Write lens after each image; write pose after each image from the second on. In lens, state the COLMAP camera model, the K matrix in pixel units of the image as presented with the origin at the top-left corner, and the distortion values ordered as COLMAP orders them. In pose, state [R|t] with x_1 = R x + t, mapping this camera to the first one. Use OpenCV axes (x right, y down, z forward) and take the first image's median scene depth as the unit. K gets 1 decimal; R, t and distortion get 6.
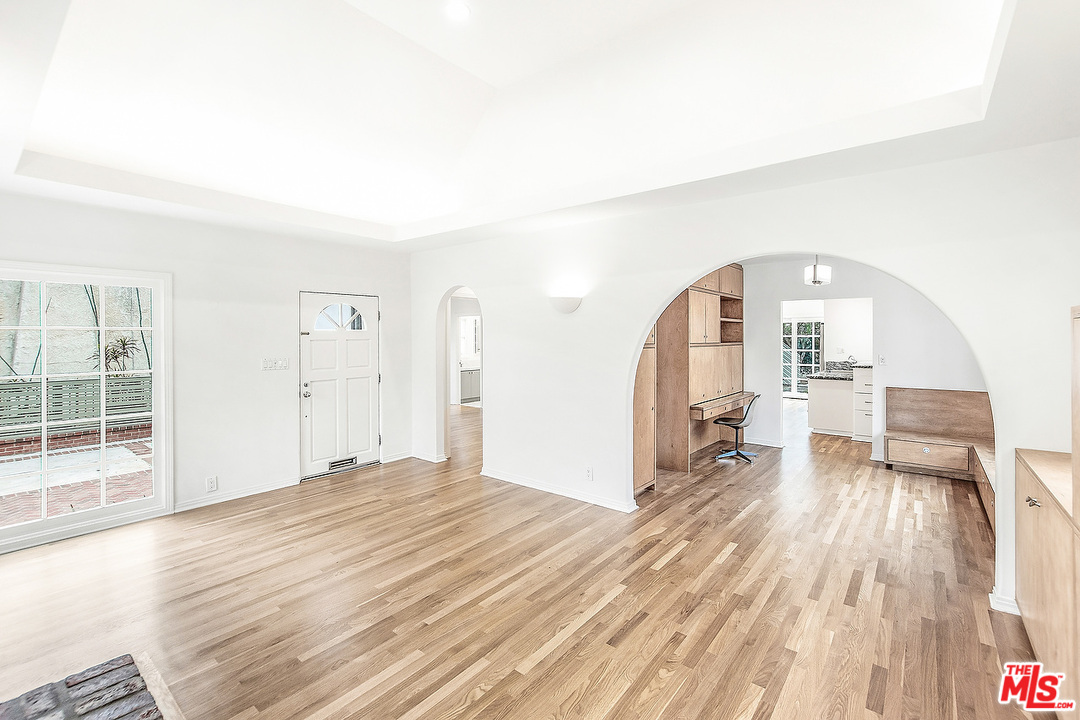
lens RADIAL K [[475.9, 0, 539.6], [0, 475.9, 336.6], [0, 0, 1]] dist [-0.008728, -0.000950]
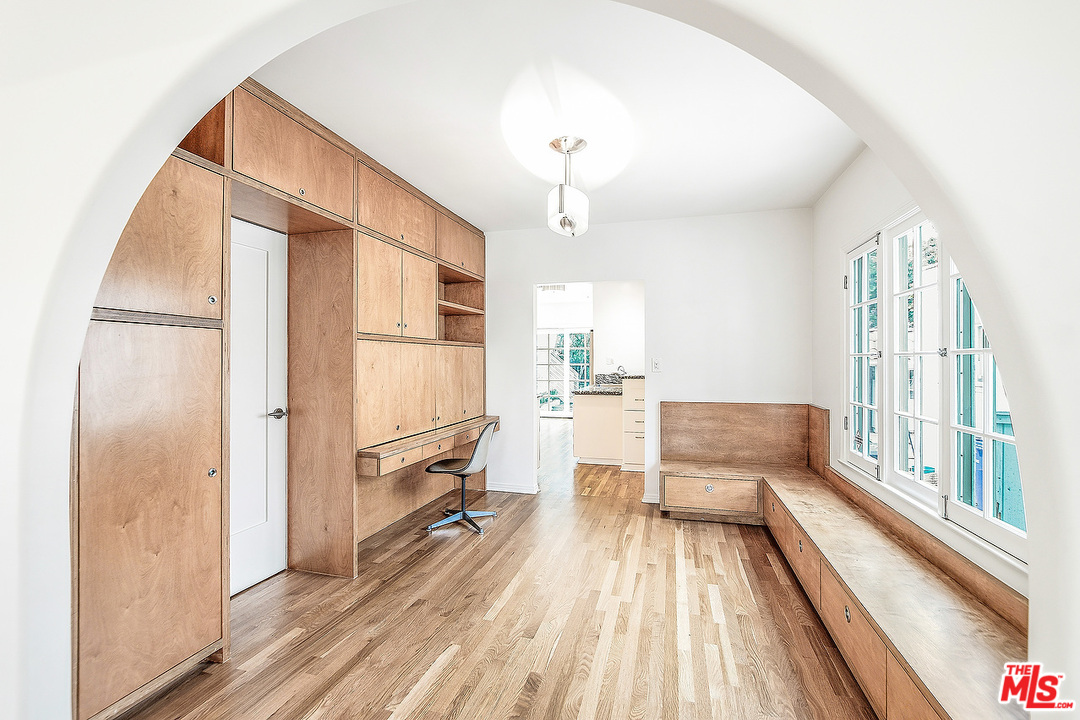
lens RADIAL K [[475.9, 0, 536.6], [0, 475.9, 360.8], [0, 0, 1]] dist [-0.008728, -0.000950]
pose [[0.919564, -0.003154, 0.392928, 0.275961], [0.002944, 0.999995, 0.001137, 0.043429], [-0.392930, 0.000112, 0.919568, 0.412141]]
